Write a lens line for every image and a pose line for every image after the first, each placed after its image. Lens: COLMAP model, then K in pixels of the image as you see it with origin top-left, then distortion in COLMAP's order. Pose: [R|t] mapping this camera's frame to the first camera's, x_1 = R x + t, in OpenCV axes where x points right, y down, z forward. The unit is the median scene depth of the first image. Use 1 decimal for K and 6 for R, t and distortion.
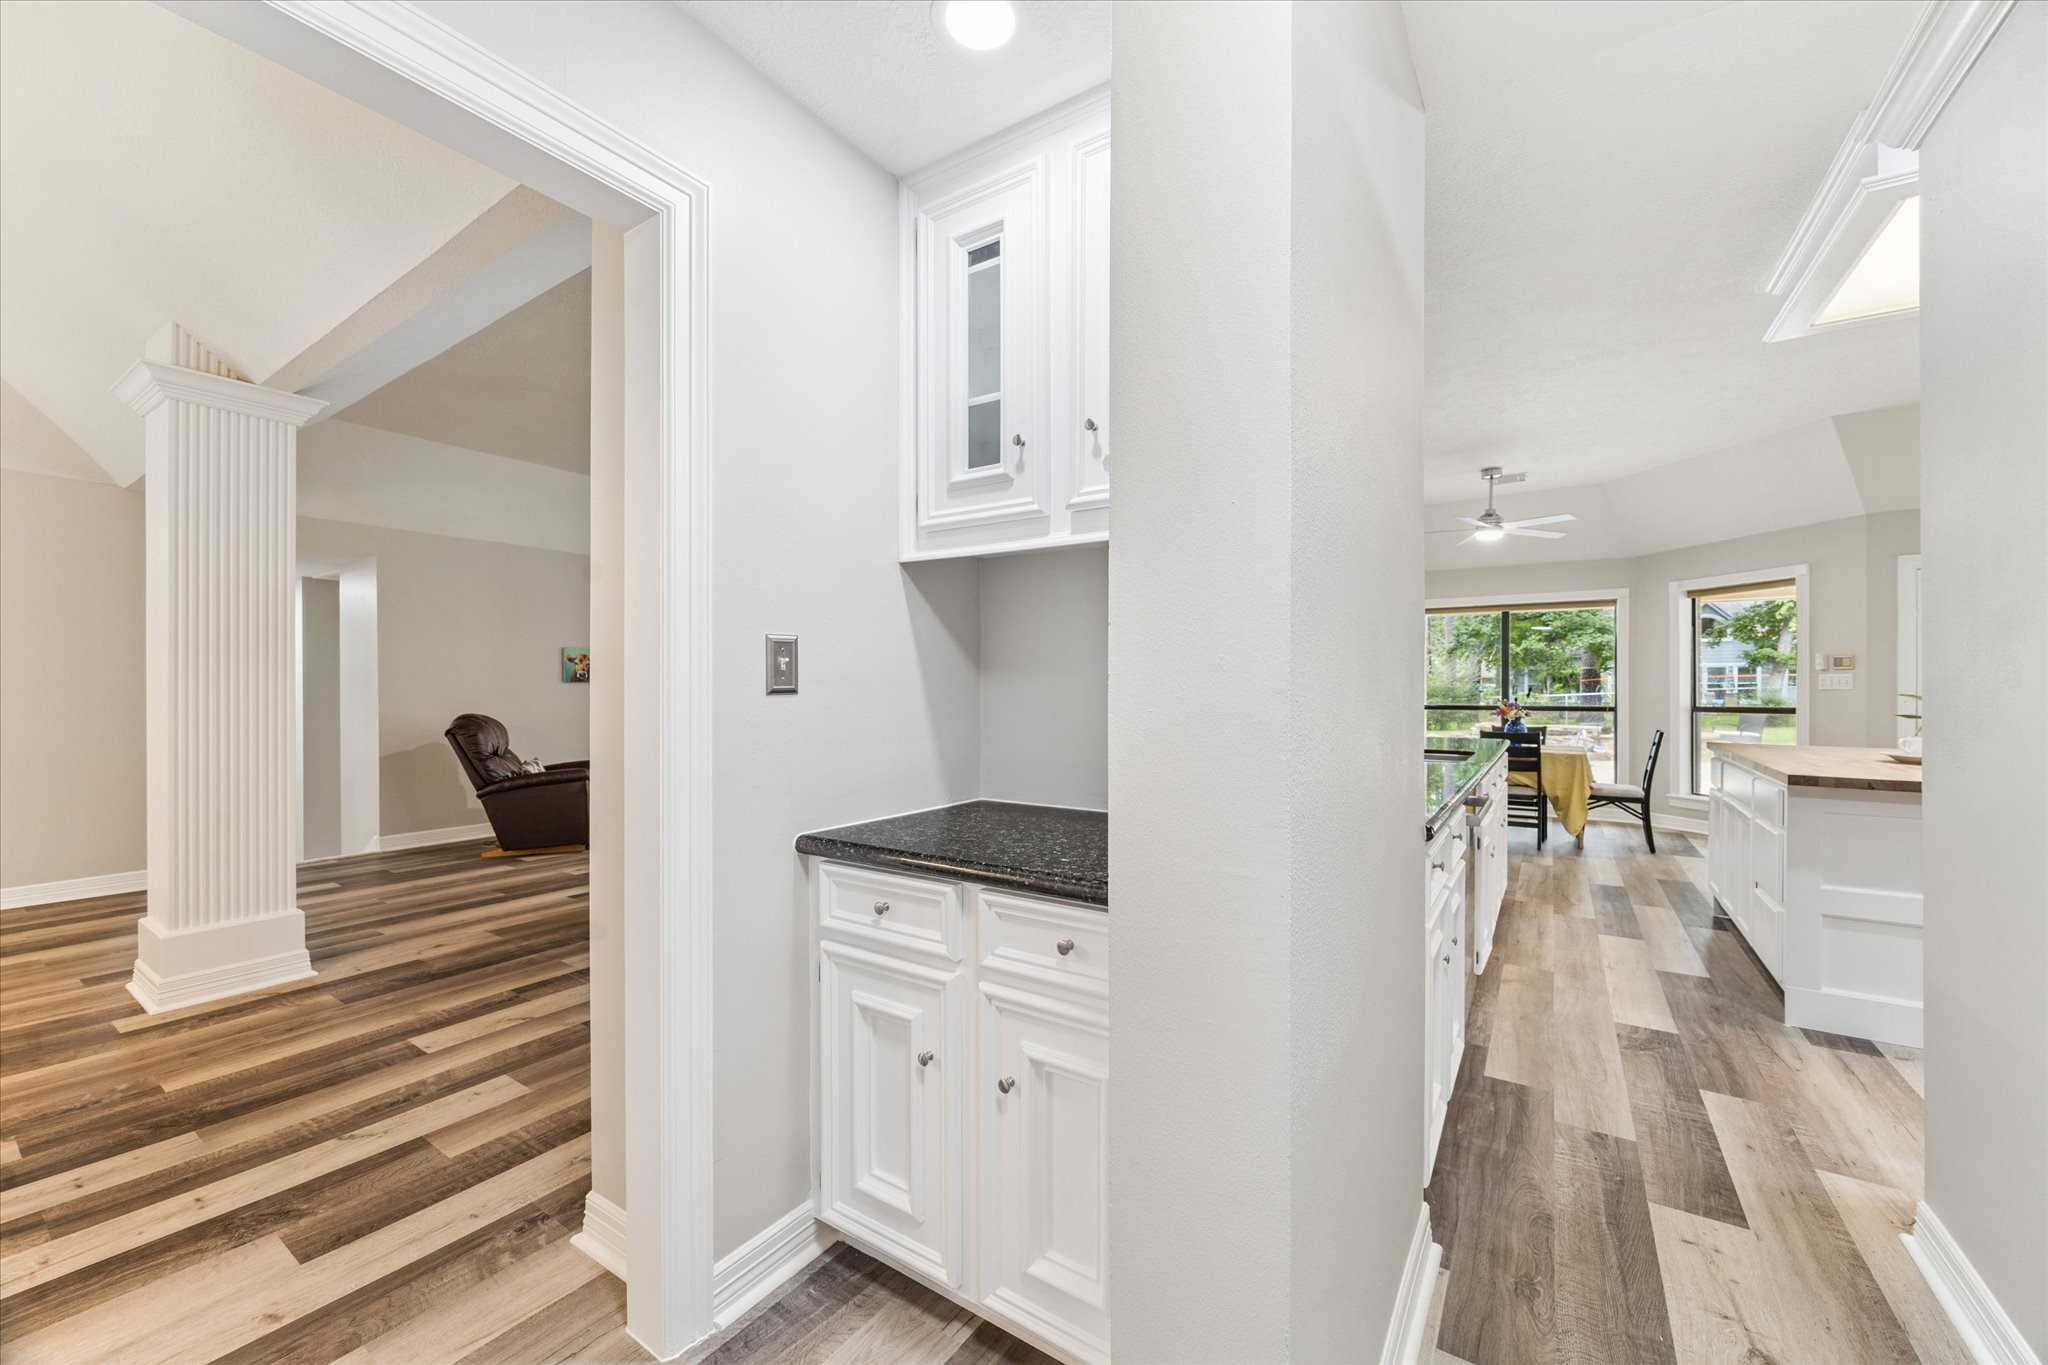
lens RADIAL K [[783.0, 0, 1024.0], [0, 783.0, 682.5], [0, 0, 1]] dist [-0.000875, -0.000058]
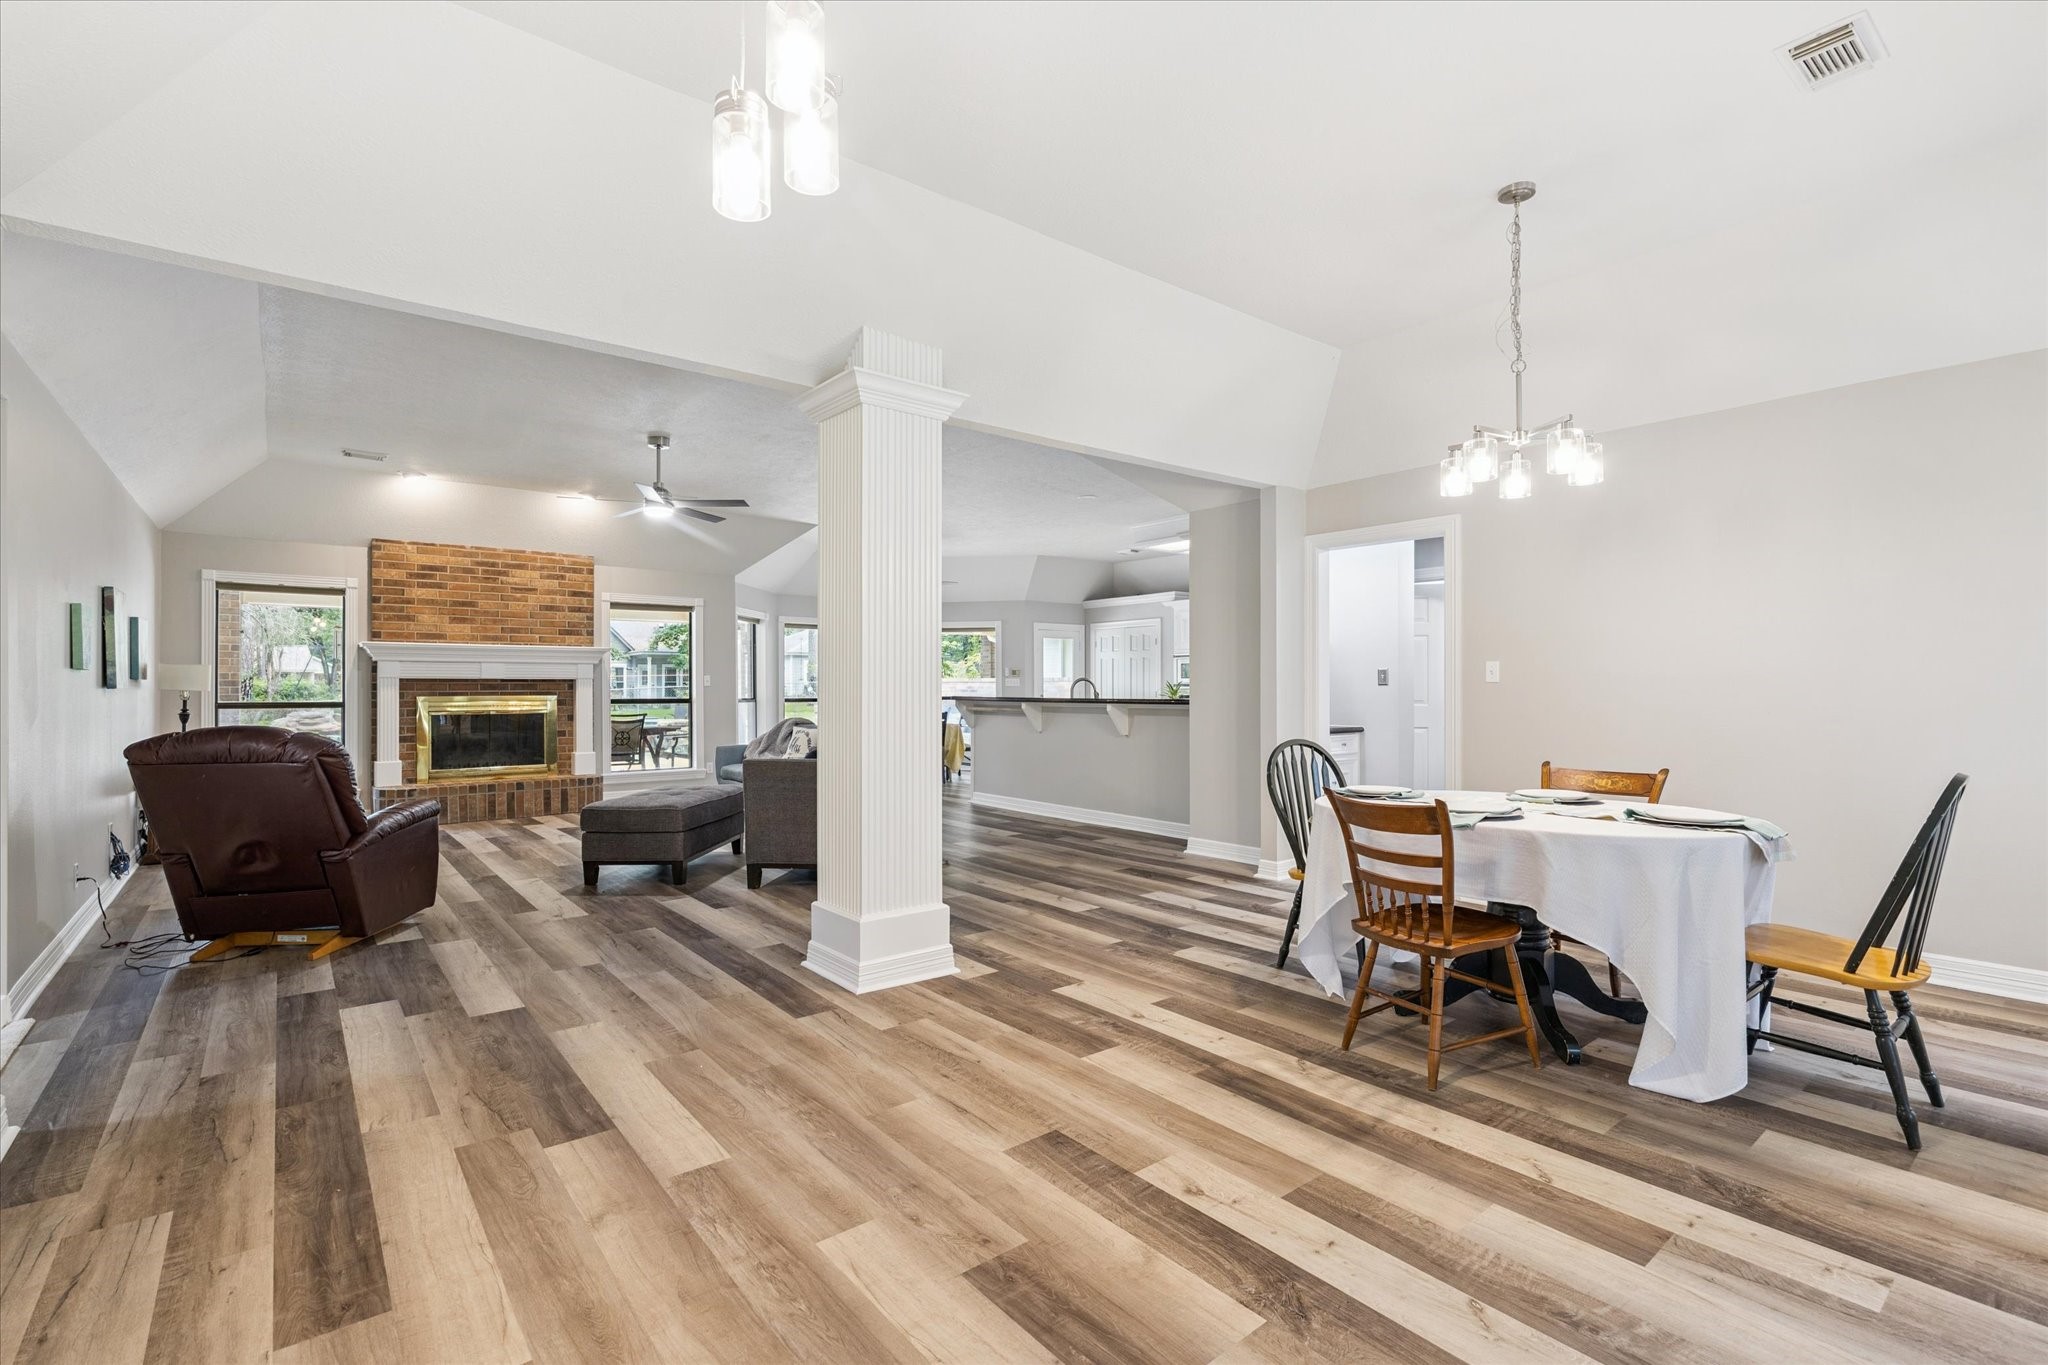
lens RADIAL K [[919.3, 0, 1018.8], [0, 919.3, 688.4], [0, 0, 1]] dist [-0.003773, -0.007986]
pose [[0.300827, -0.000394, 0.953679, -1.154612], [-0.005487, 0.999983, 0.002144, 0.009864], [-0.953663, -0.005878, 0.300820, 0.261926]]
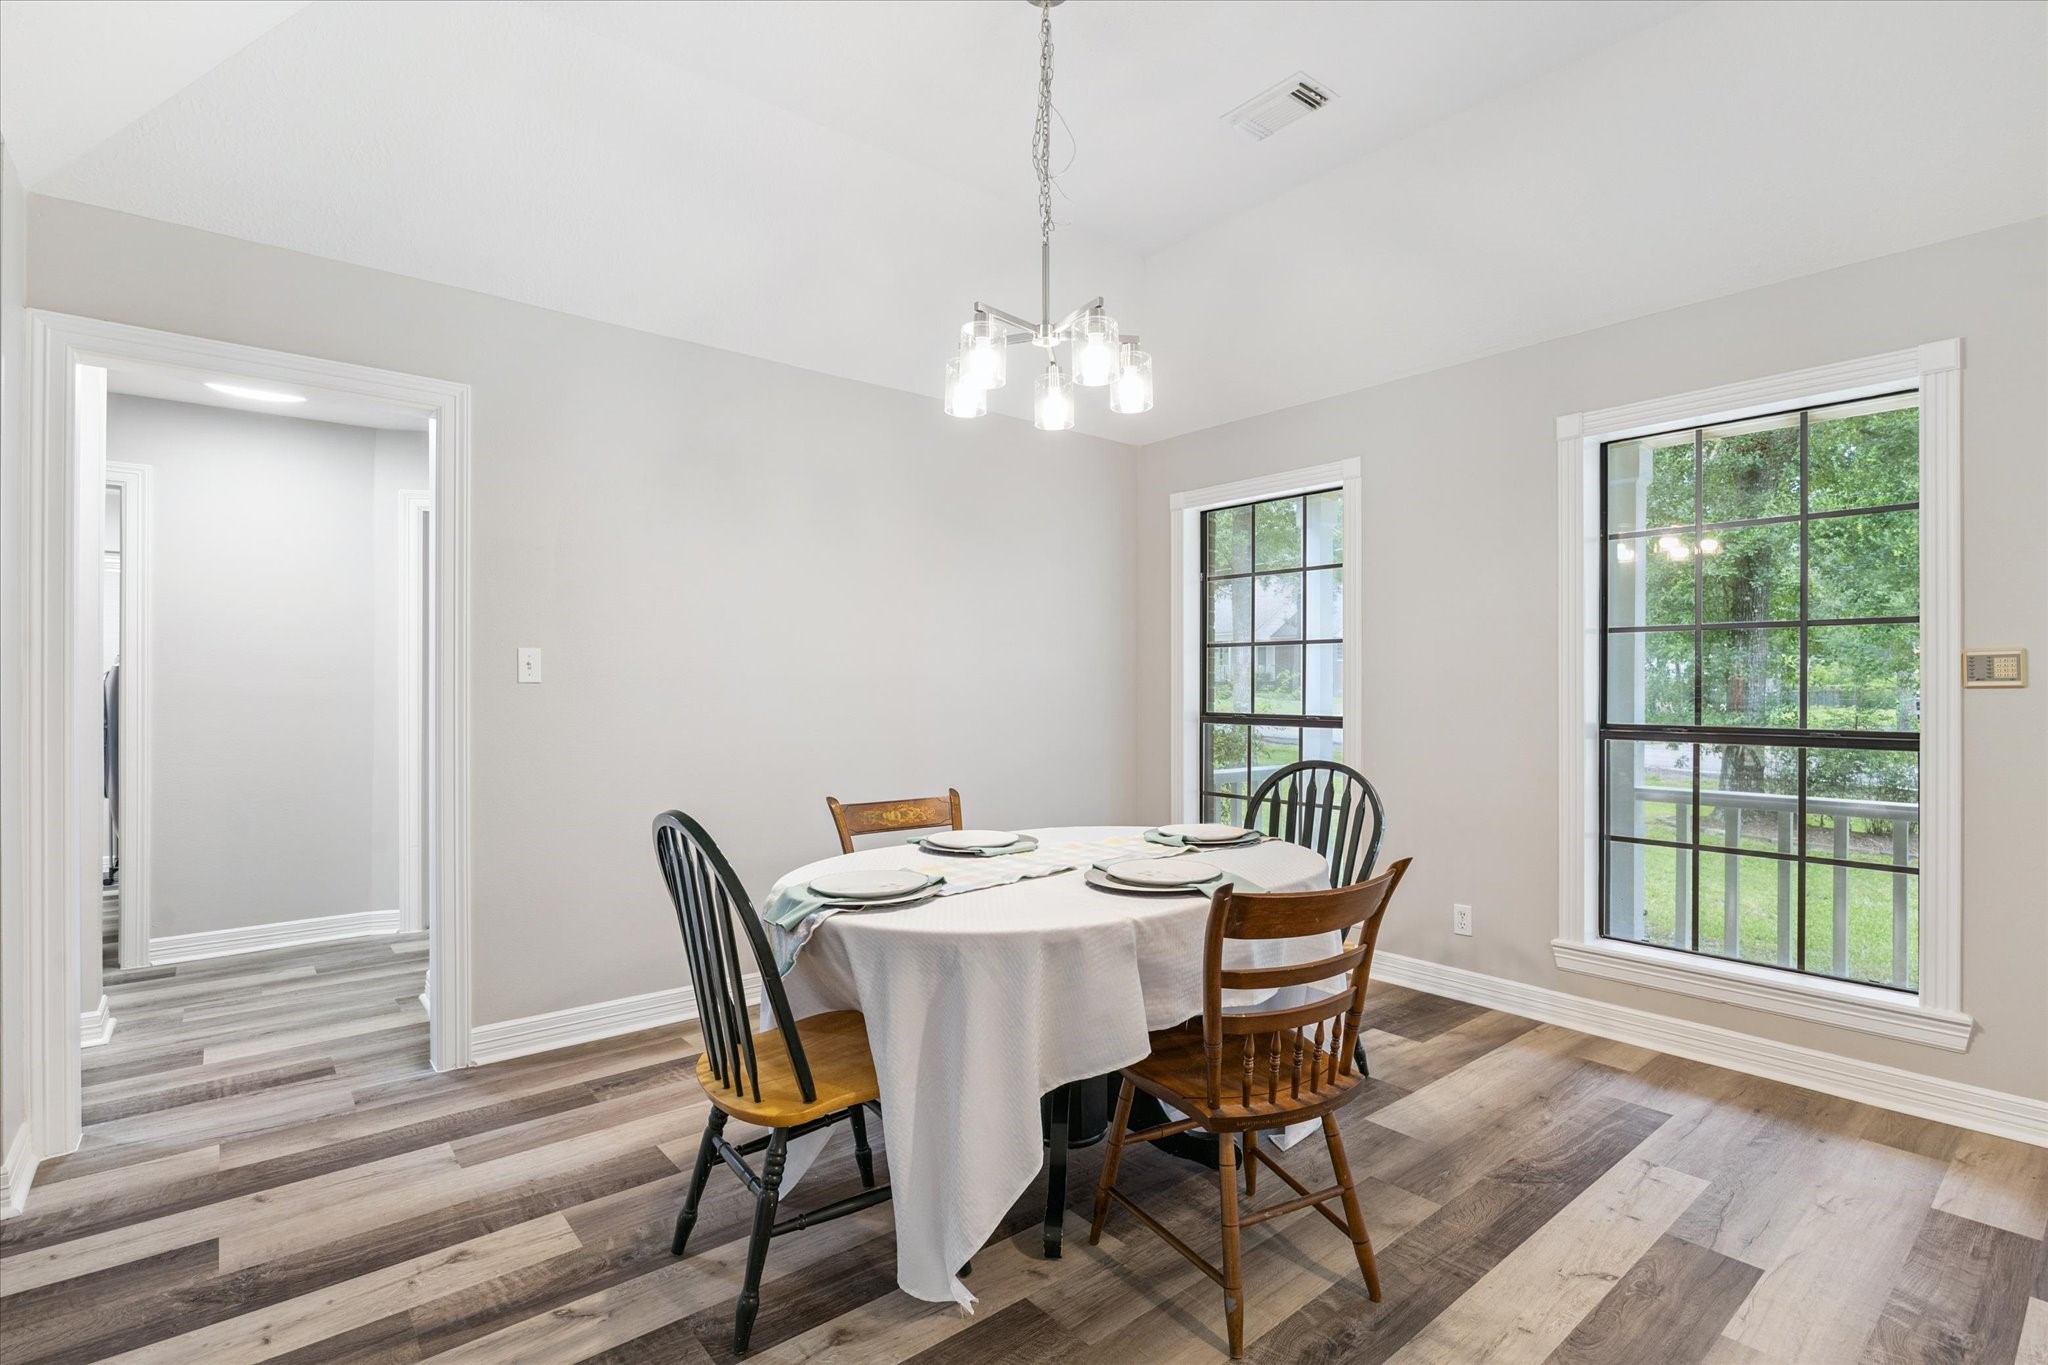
lens RADIAL K [[919.3, 0, 1018.8], [0, 919.3, 688.4], [0, 0, 1]] dist [-0.003773, -0.007986]
pose [[-0.962400, -0.011549, 0.271389, -0.634785], [-0.011179, 0.999933, 0.002912, 0.003142], [-0.271405, -0.000231, -0.962465, 0.524660]]
